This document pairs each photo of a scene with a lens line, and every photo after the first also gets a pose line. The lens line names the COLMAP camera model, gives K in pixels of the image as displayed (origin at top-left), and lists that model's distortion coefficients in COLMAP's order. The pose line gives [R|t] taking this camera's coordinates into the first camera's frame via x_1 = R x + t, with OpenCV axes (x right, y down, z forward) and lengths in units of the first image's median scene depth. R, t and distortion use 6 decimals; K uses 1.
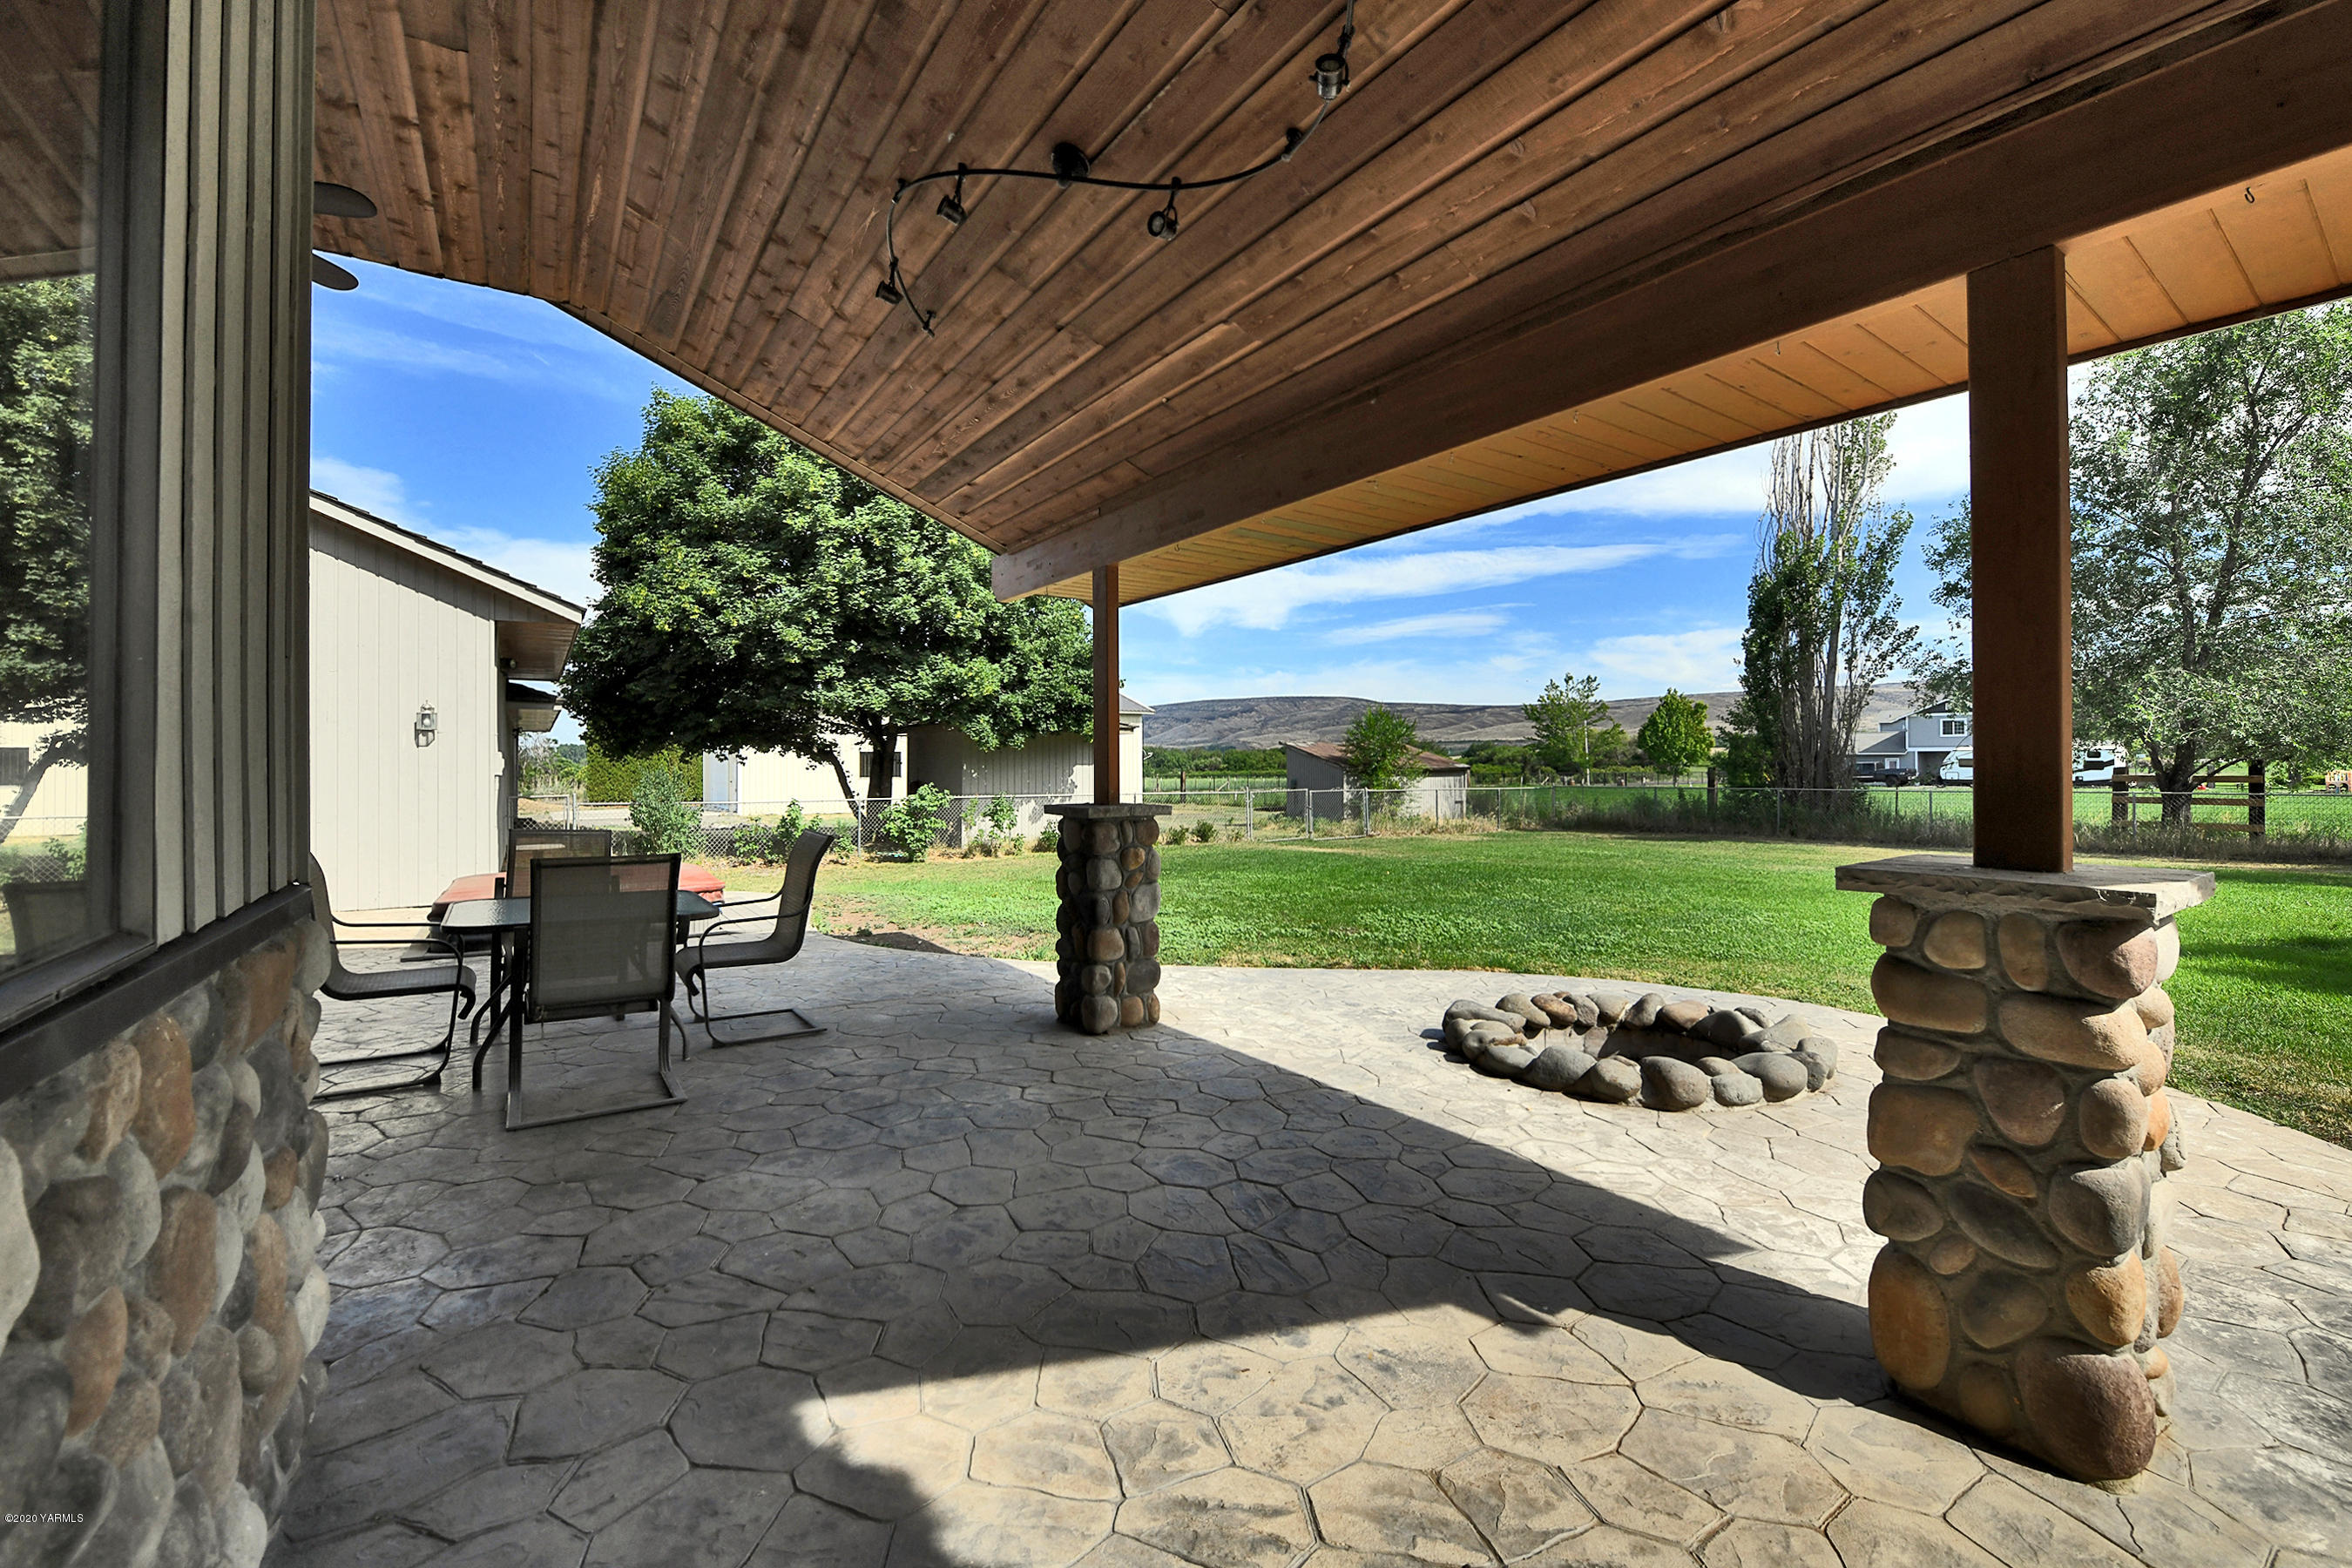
lens RADIAL K [[946.1, 0, 1185.6], [0, 946.1, 769.8], [0, 0, 1]] dist [-0.015757, 0.000030]
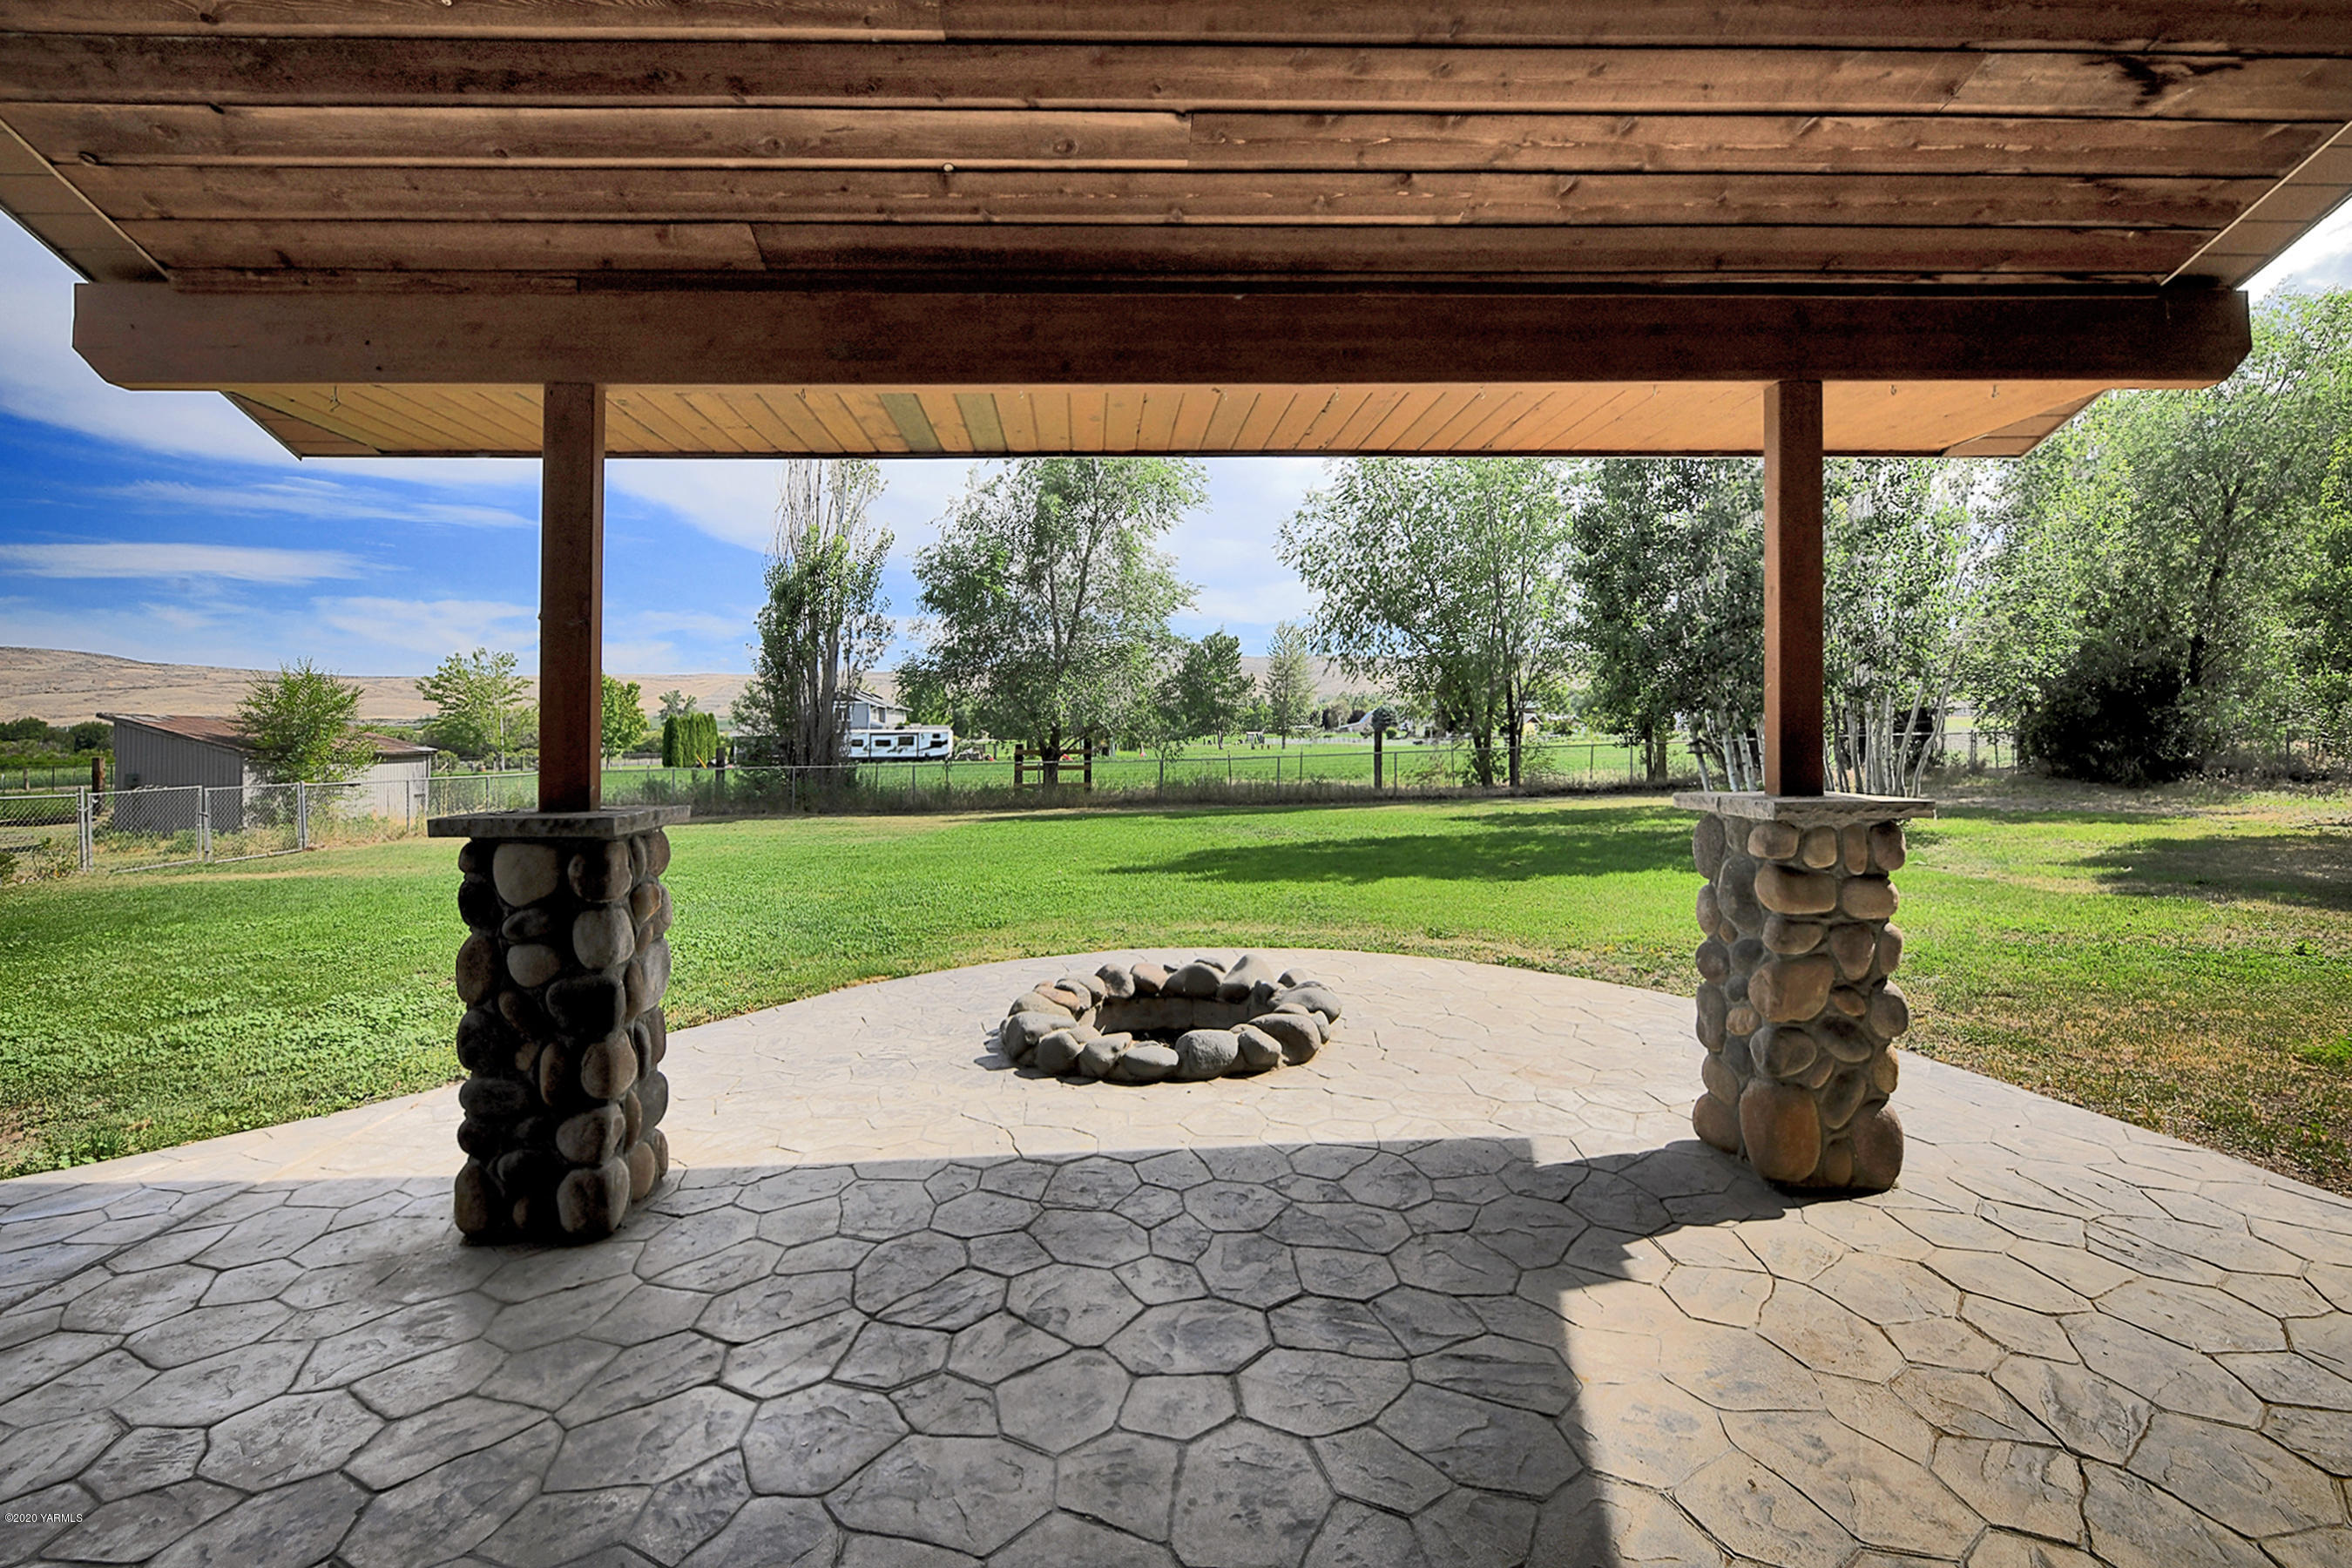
lens RADIAL K [[975.5, 0, 1138.8], [0, 975.5, 713.4], [0, 0, 1]] dist [-0.019142, 0.000081]
pose [[0.543324, 0.018086, 0.839328, -0.444200], [0.015963, 0.999365, -0.031867, 0.003678], [-0.839371, 0.030712, 0.542690, 0.483301]]
